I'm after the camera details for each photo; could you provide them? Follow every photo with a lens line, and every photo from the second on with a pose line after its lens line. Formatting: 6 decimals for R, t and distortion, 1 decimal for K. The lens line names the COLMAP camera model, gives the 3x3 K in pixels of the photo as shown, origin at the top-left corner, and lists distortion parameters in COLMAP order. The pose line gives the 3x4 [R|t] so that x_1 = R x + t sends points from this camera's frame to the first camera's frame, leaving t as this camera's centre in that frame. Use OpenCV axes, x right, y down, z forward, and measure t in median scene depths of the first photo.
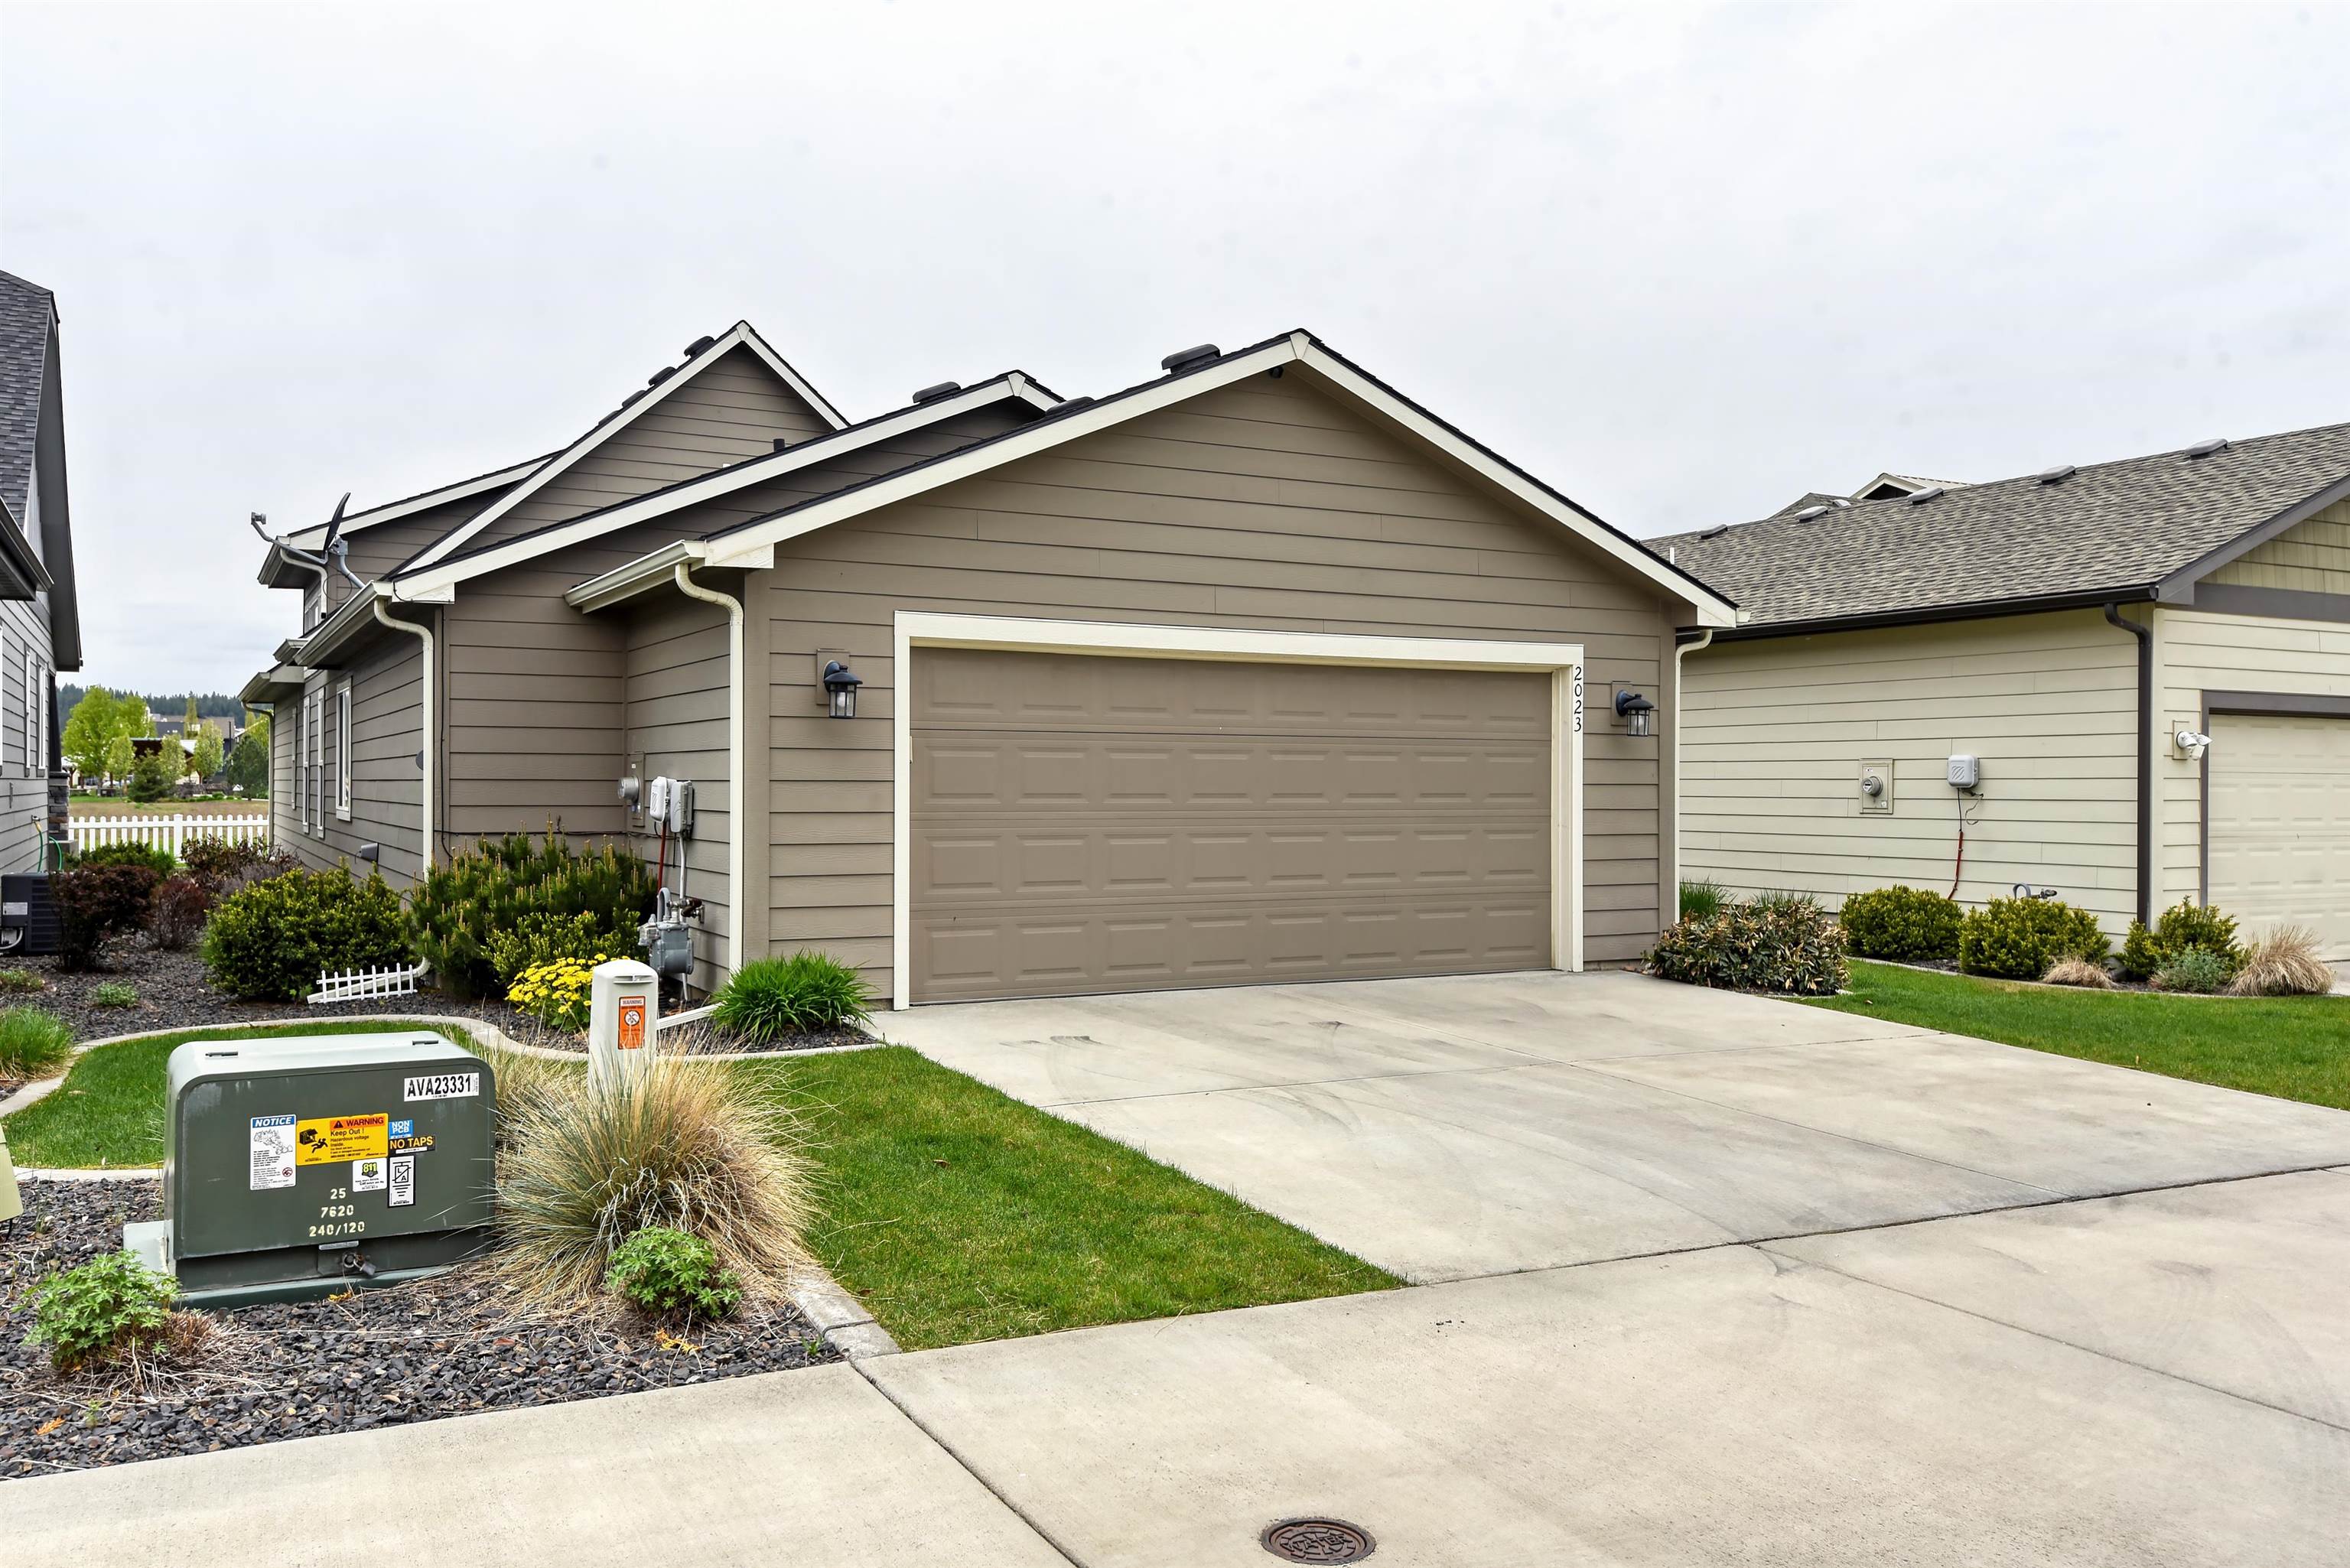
lens RADIAL K [[1937.3, 0, 1167.5], [0, 1937.3, 797.6], [0, 0, 1]] dist [0.034308, -0.012796]
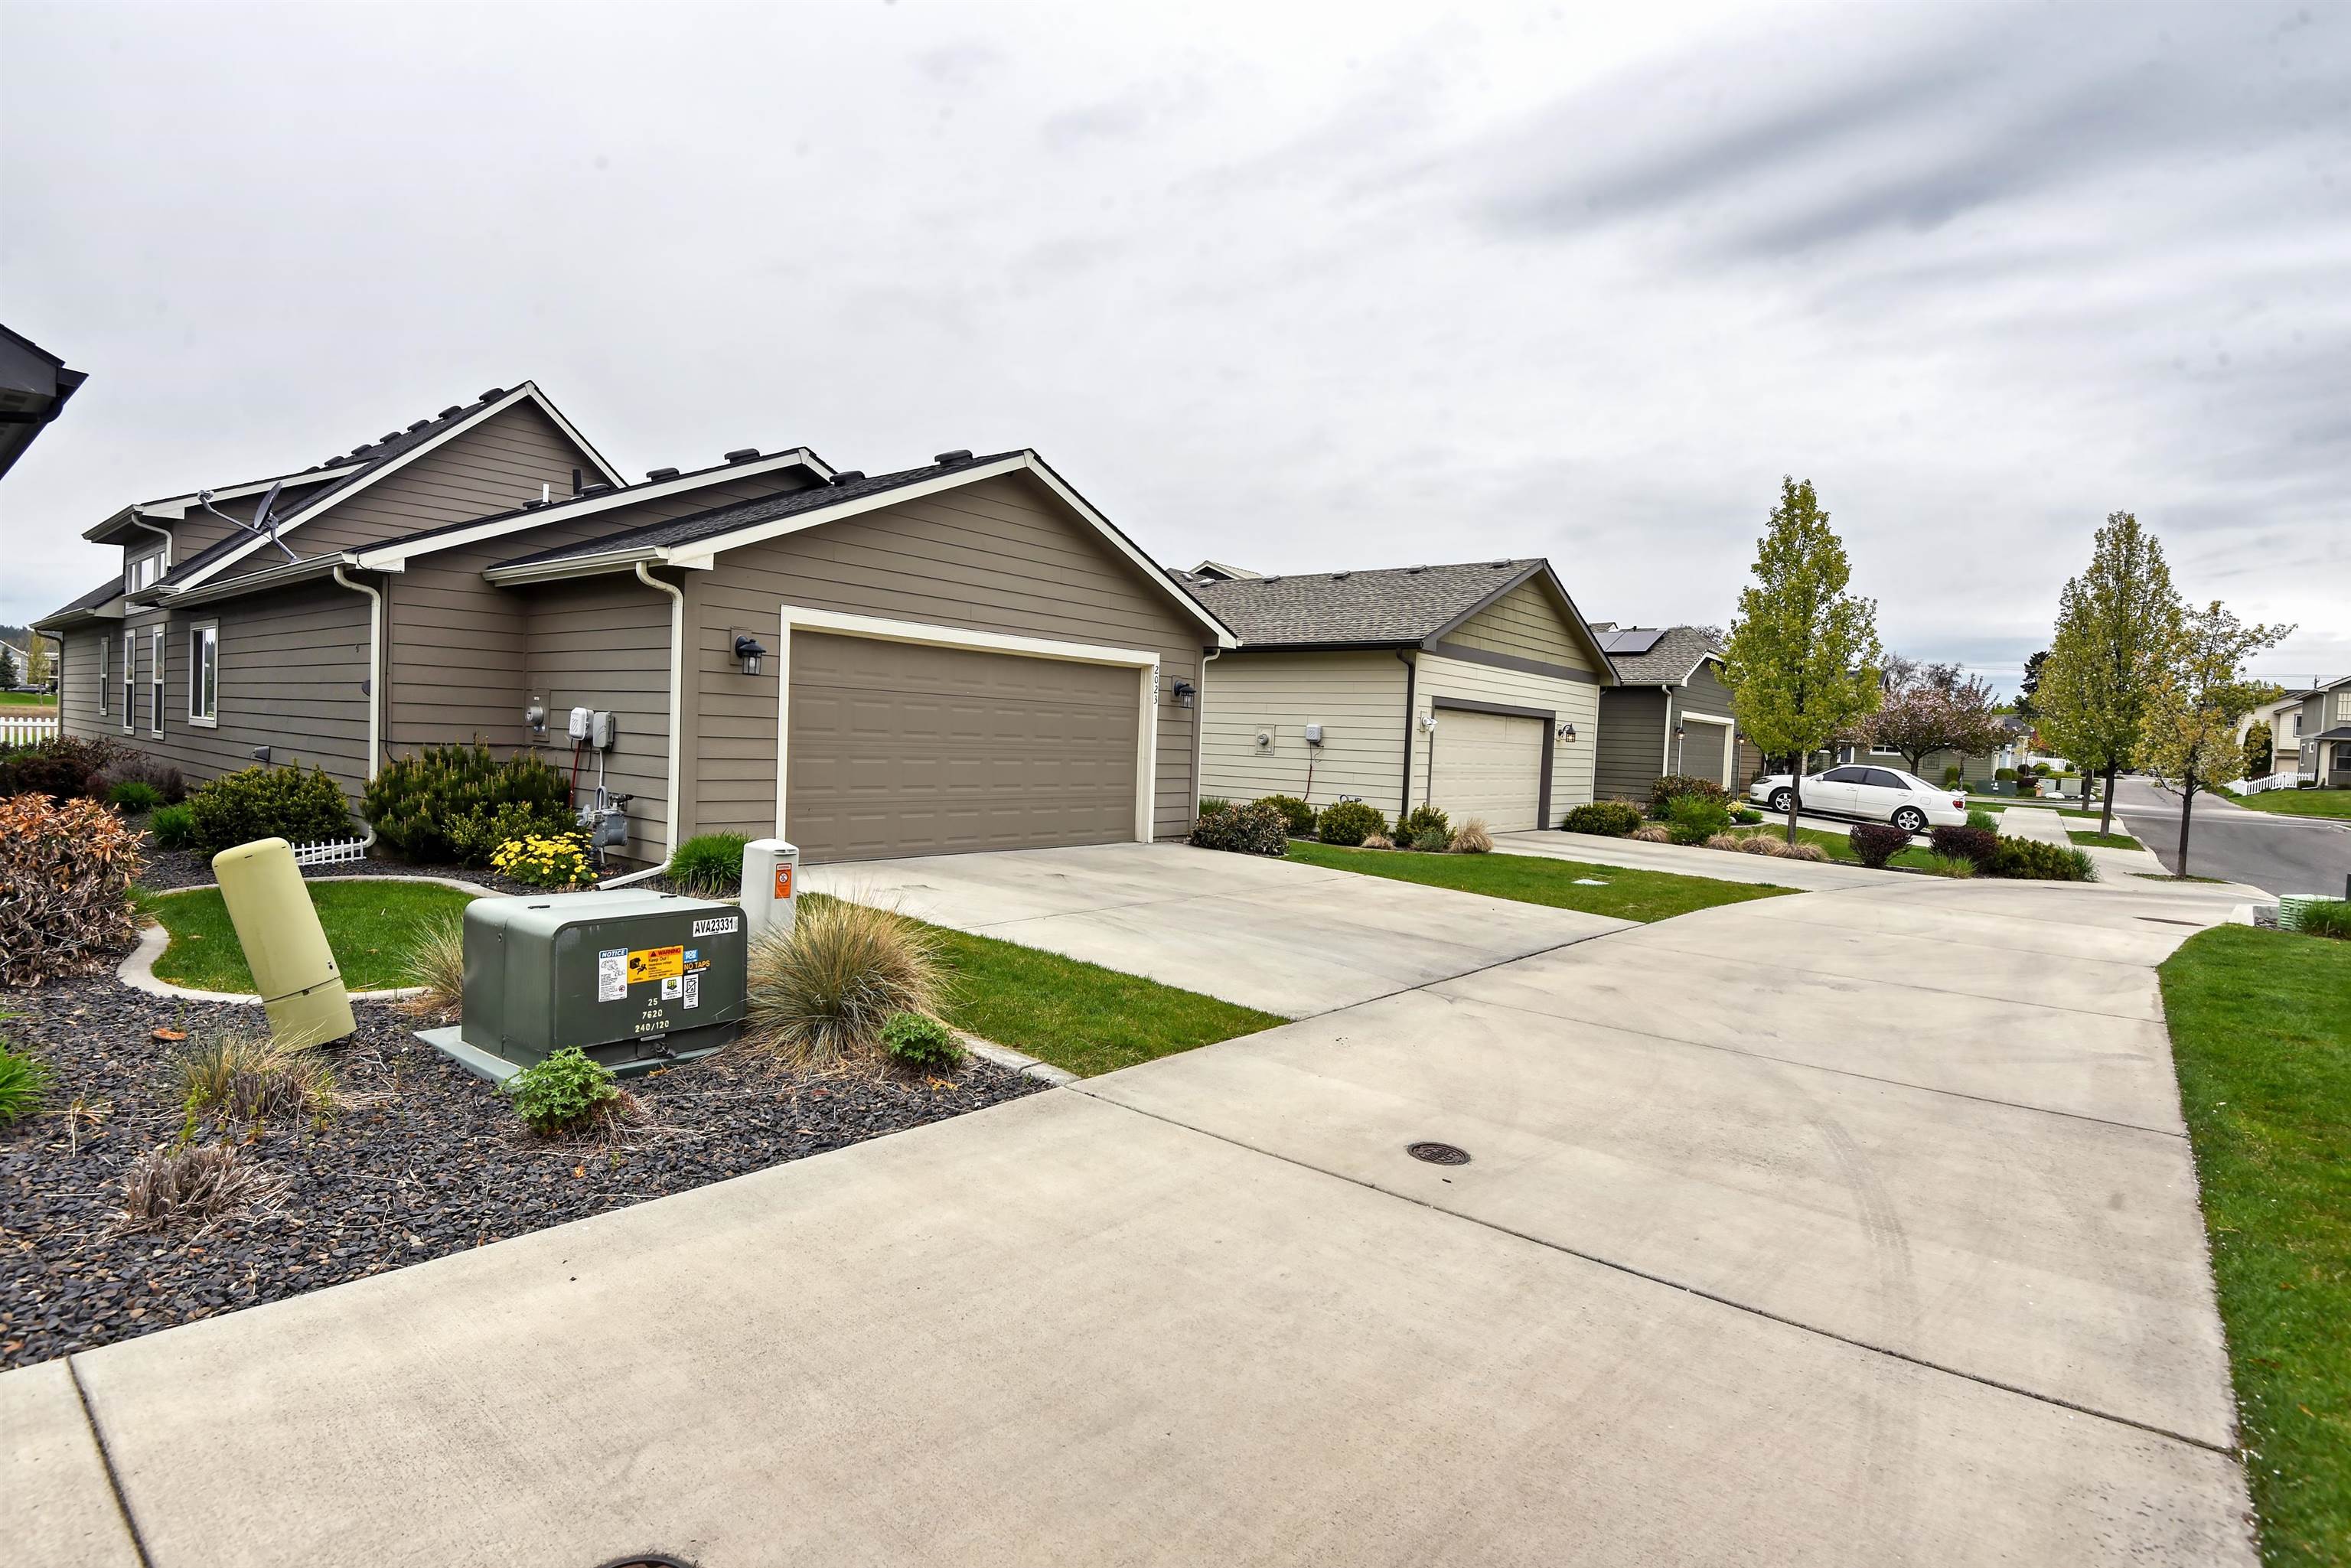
lens RADIAL K [[1179.4, 0, 1194.5], [0, 1179.4, 800.9], [0, 0, 1]] dist [-0.017624, -0.003749]
pose [[0.916361, 0.012673, 0.400153, -0.193893], [-0.035216, 0.998176, 0.049034, -0.000570], [-0.398802, -0.059024, 0.915136, 0.027511]]
